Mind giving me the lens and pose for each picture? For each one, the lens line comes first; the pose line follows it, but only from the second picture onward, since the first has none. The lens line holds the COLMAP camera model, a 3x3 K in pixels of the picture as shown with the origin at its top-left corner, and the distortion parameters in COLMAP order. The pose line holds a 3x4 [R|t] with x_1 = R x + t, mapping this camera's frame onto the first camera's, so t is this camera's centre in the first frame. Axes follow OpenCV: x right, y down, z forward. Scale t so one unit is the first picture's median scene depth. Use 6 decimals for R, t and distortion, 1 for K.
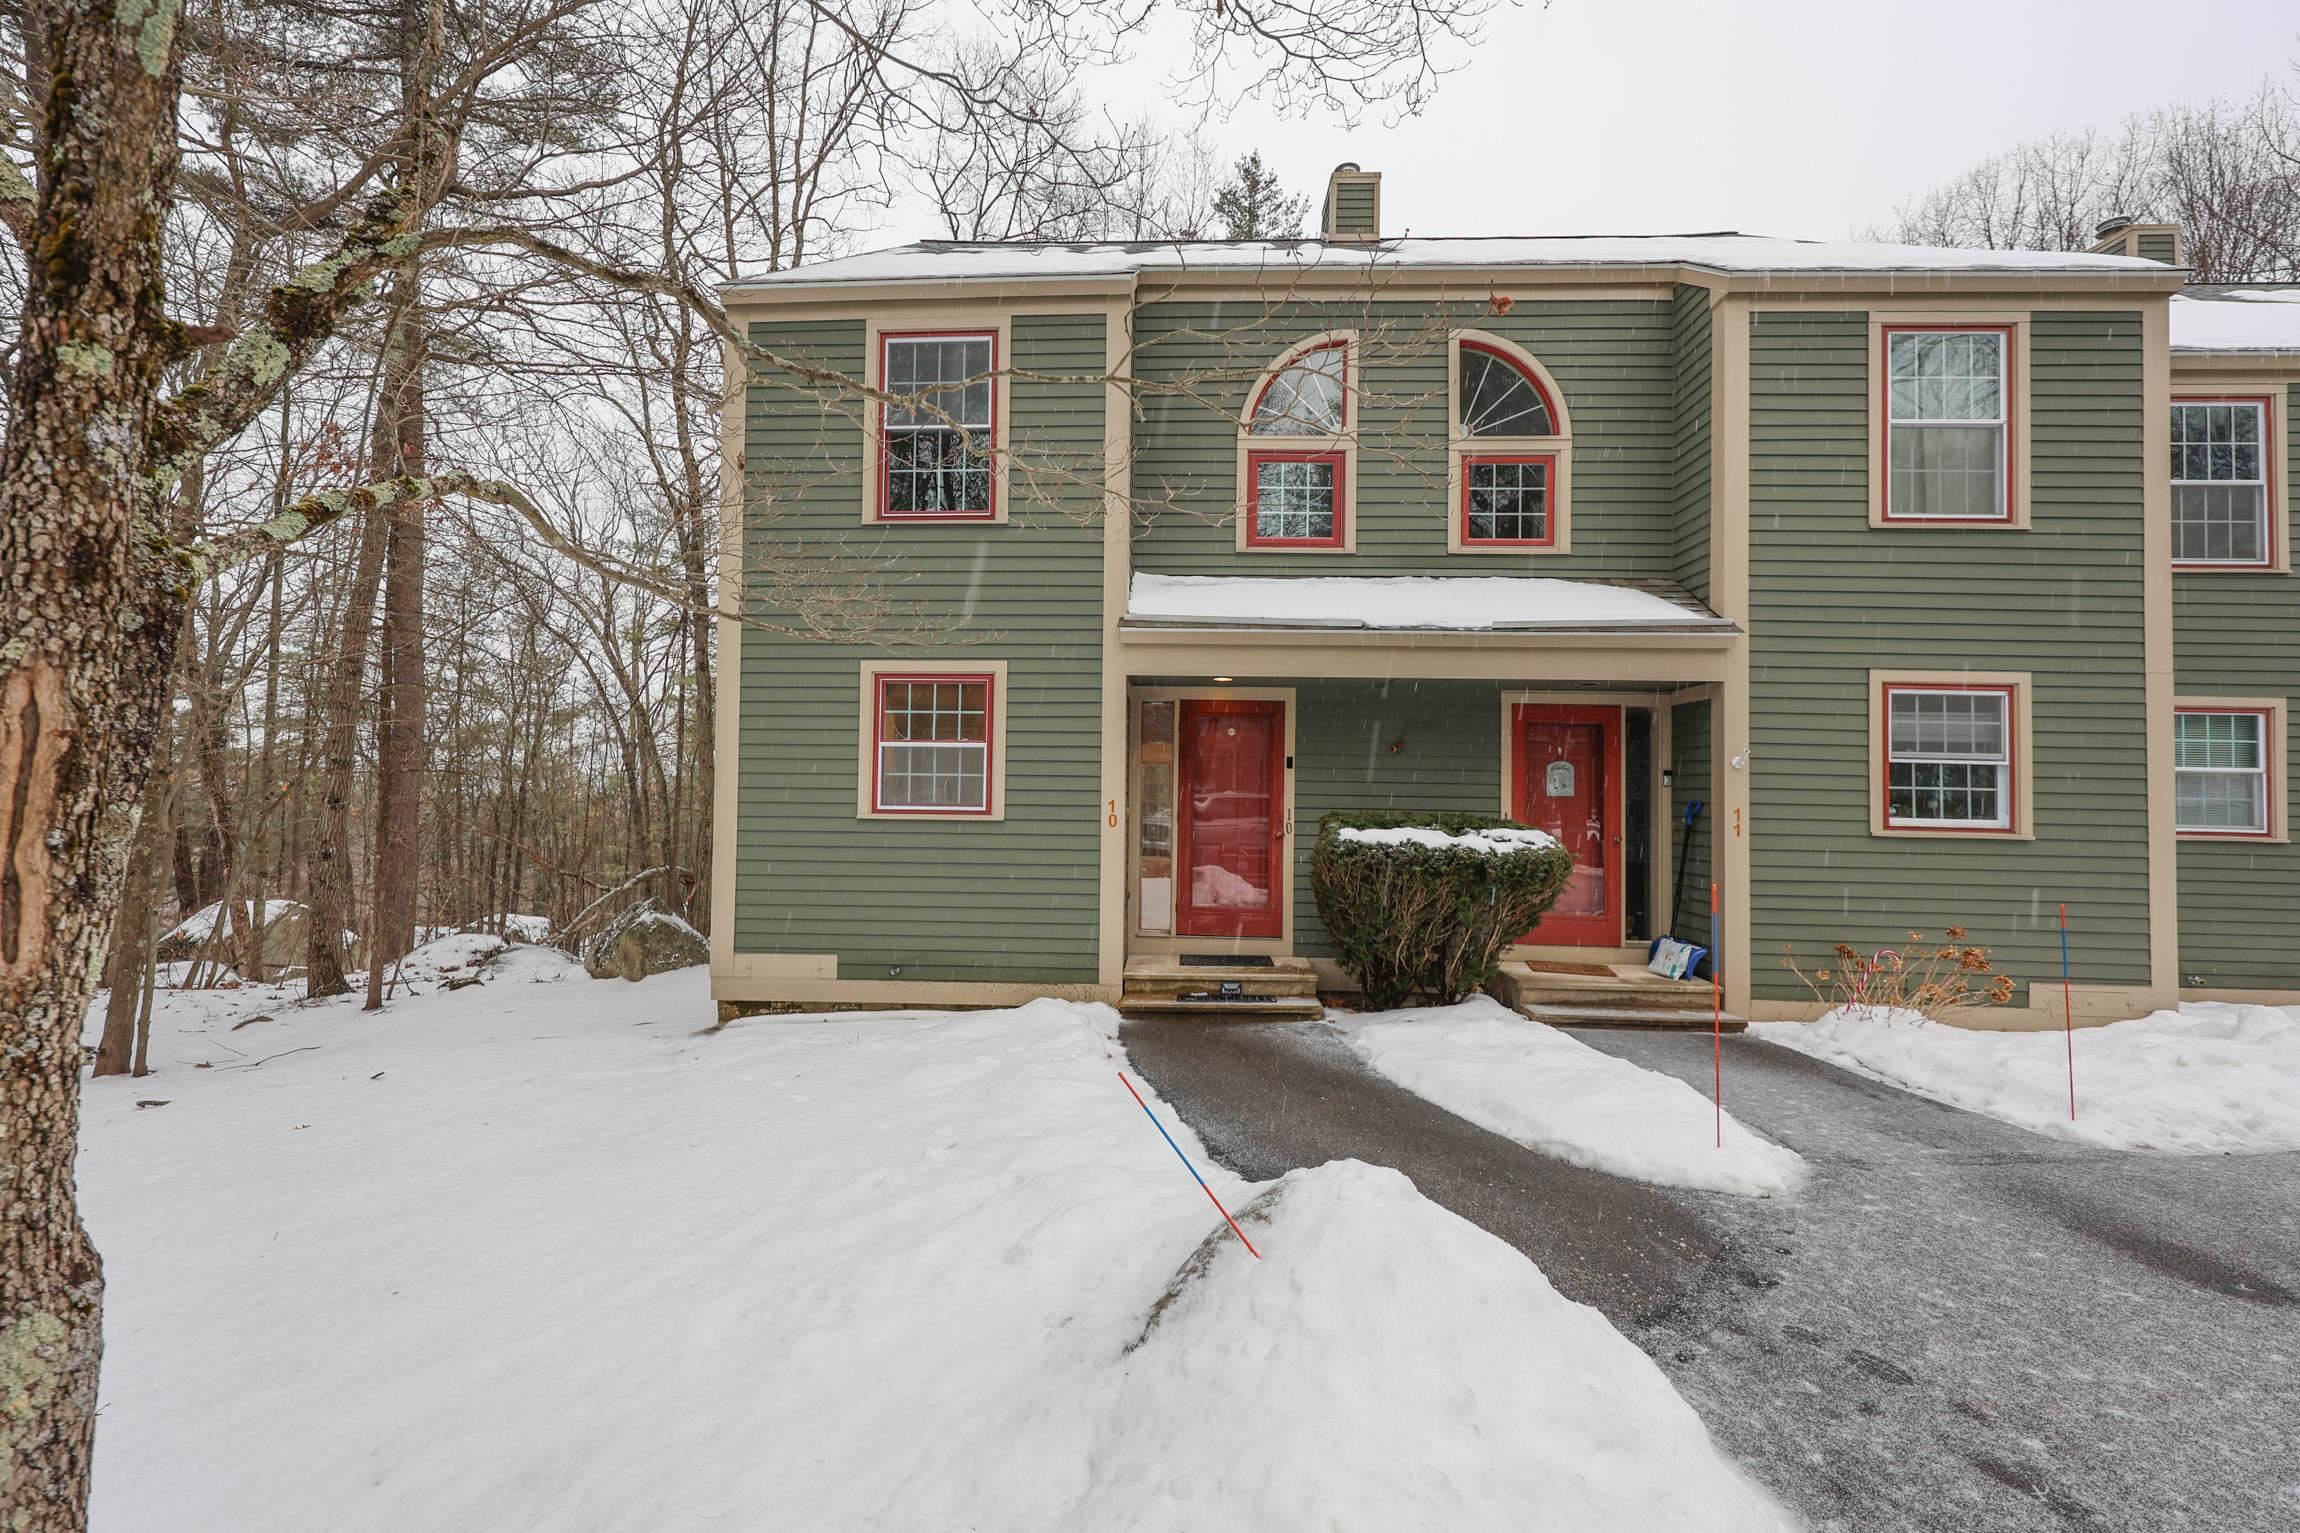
lens RADIAL K [[949.5, 0, 1129.4], [0, 949.5, 777.0], [0, 0, 1]] dist [0.002416, -0.000229]
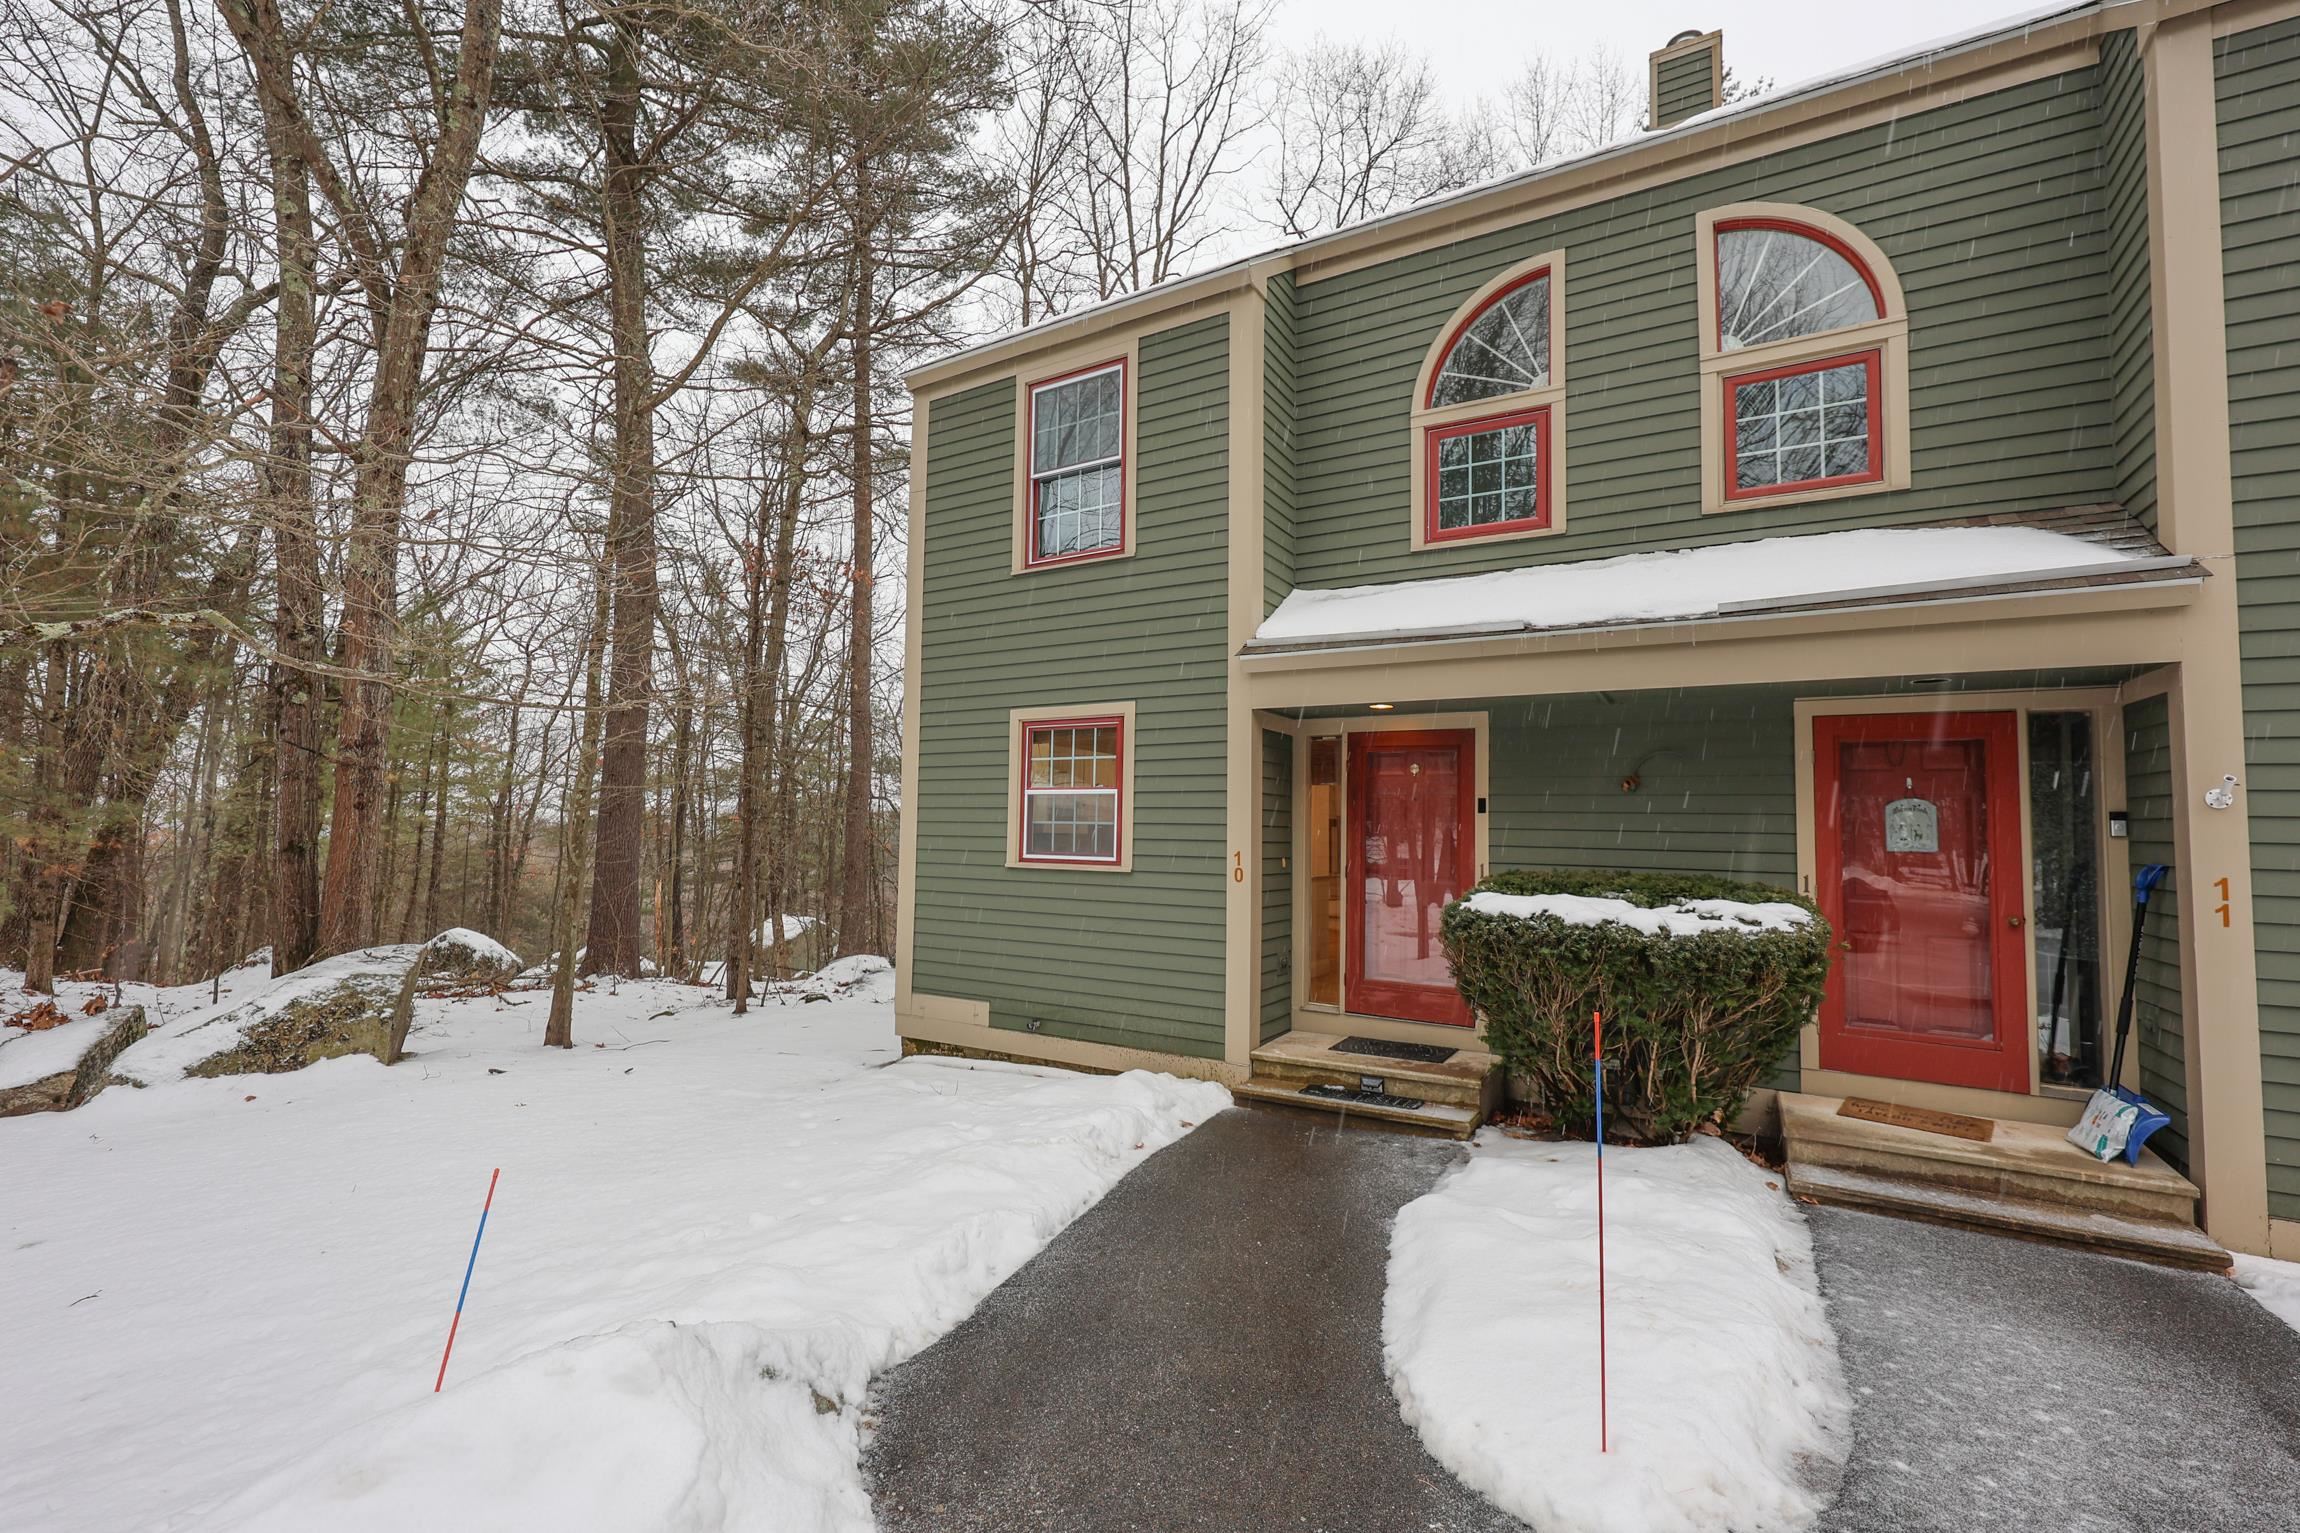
lens RADIAL K [[992.0, 0, 1127.7], [0, 992.0, 773.4], [0, 0, 1]] dist [0.002013, 0.000044]
pose [[0.878397, -0.027161, -0.477159, 0.329519], [0.006965, 0.999005, -0.044045, -0.007997], [0.477881, 0.035366, 0.877712, 0.140821]]
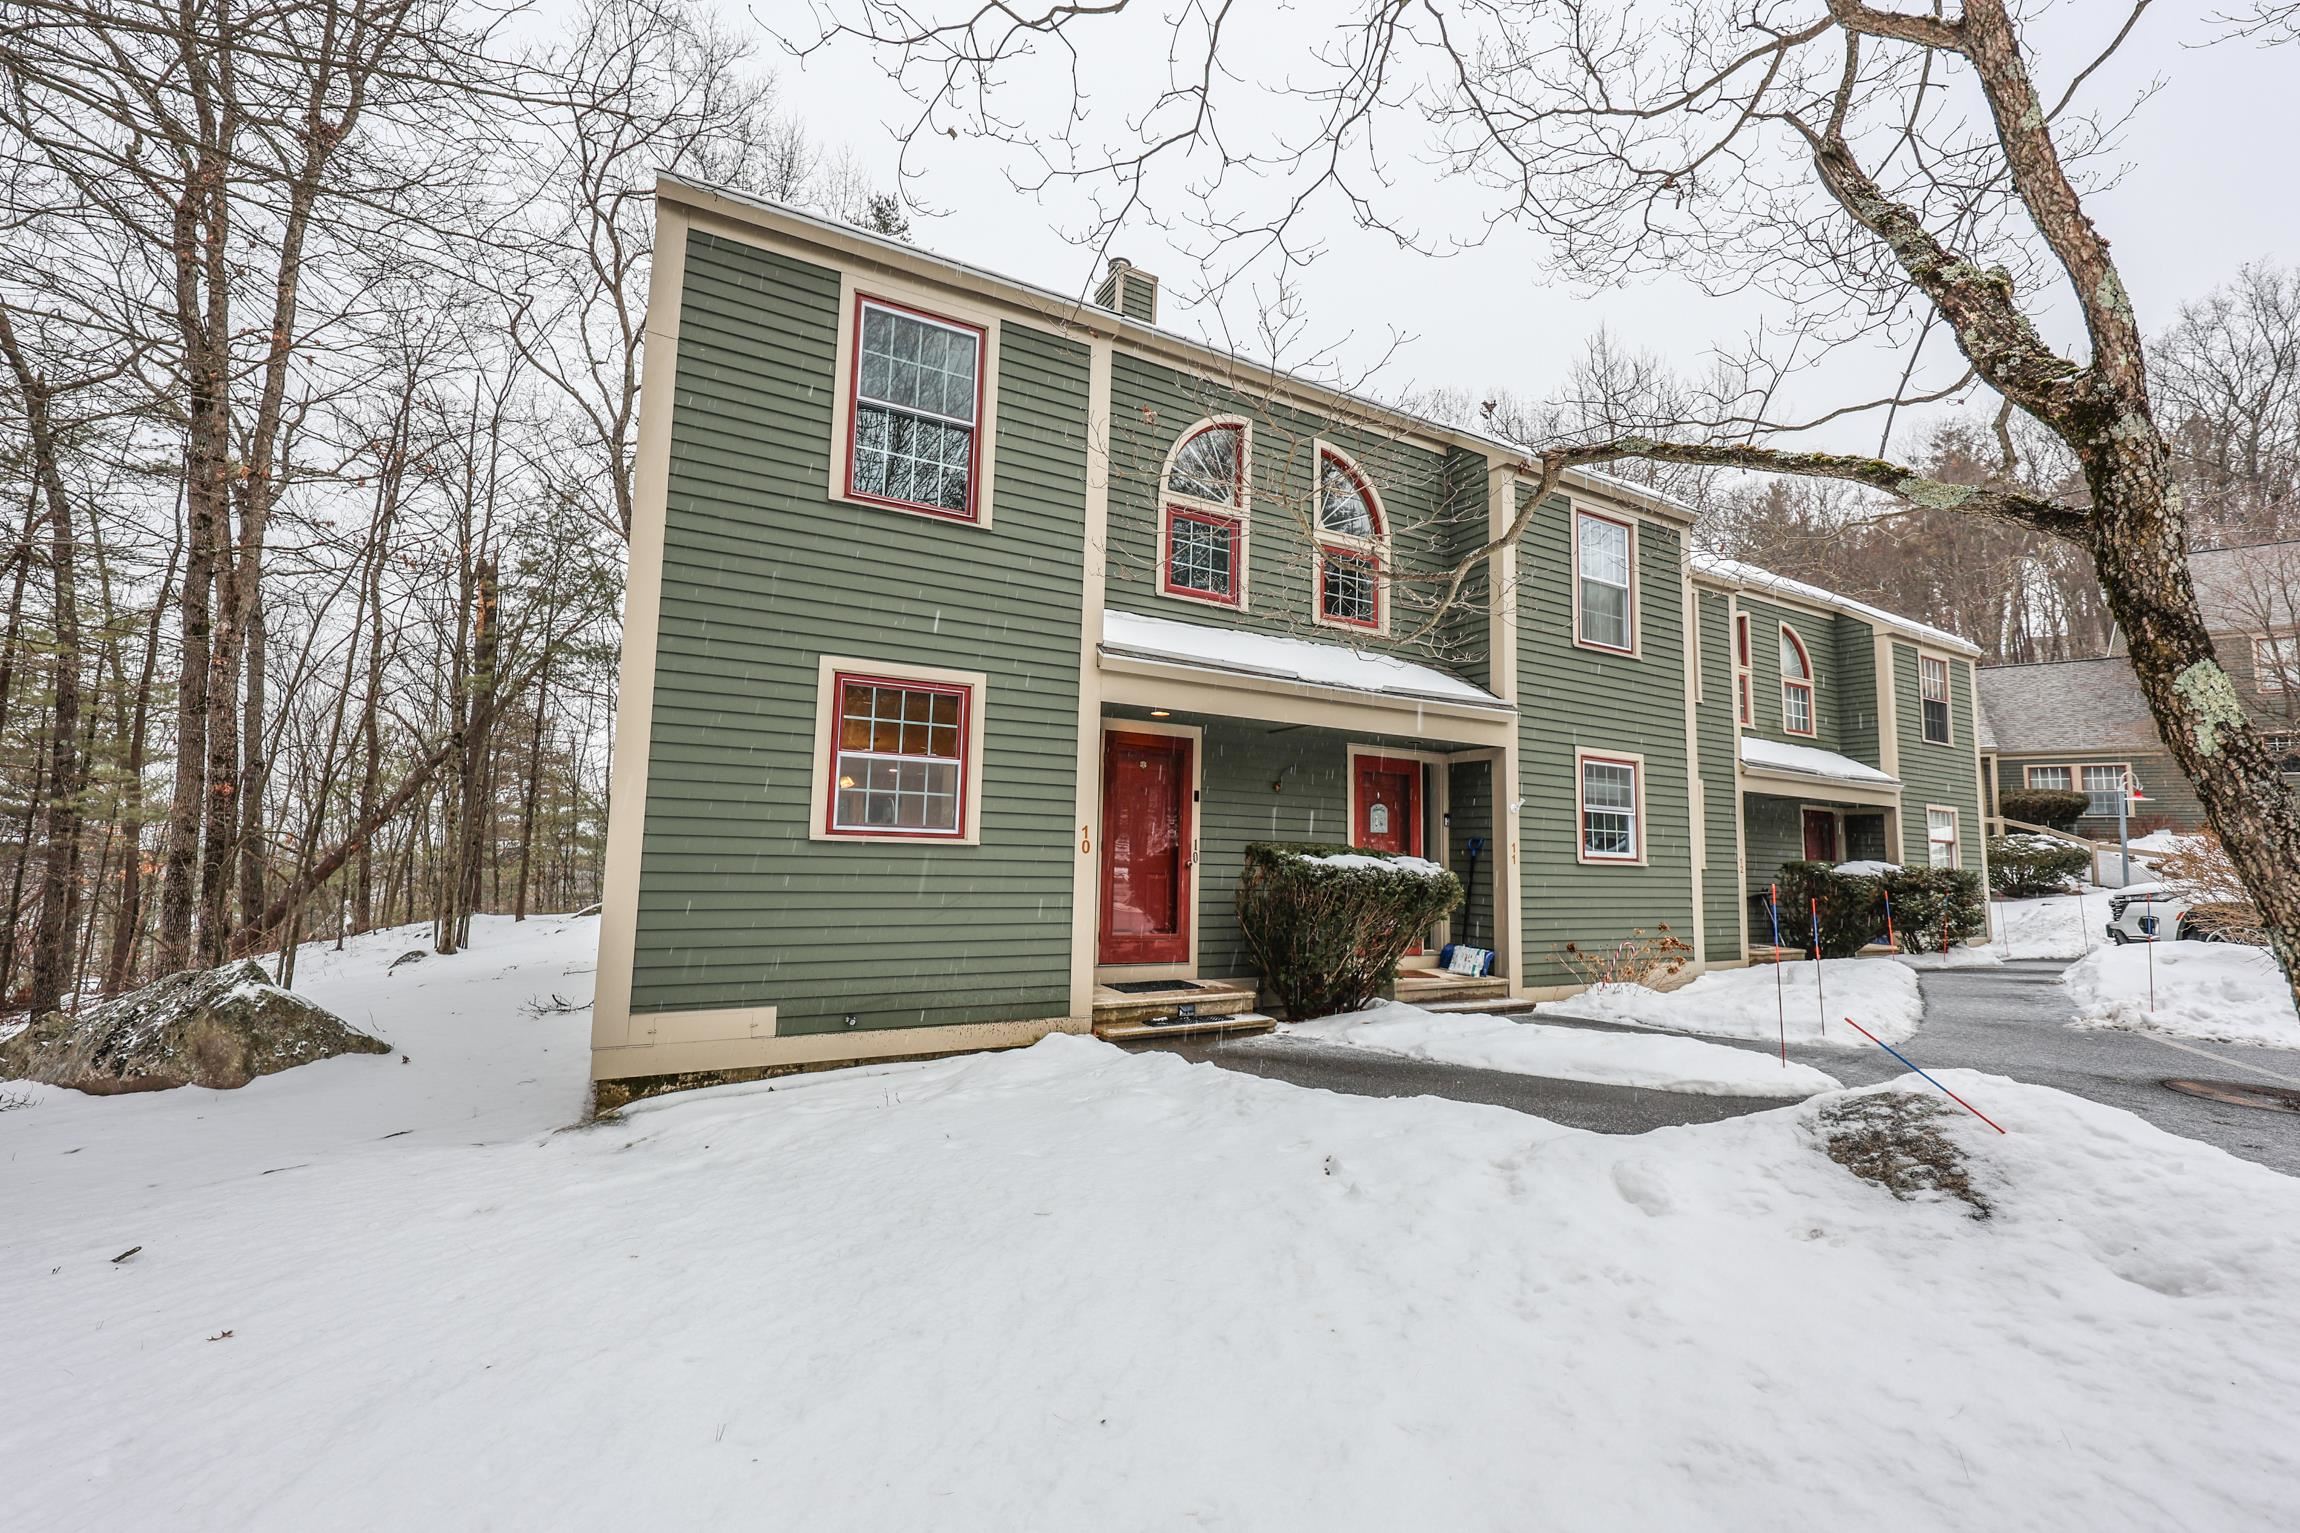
lens RADIAL K [[949.5, 0, 1134.8], [0, 949.5, 765.2], [0, 0, 1]] dist [0.002416, -0.000229]
pose [[0.854630, 0.057421, 0.516053, -0.481373], [-0.024421, 0.997212, -0.070516, 0.029905], [-0.518664, 0.047663, 0.853649, 0.129974]]
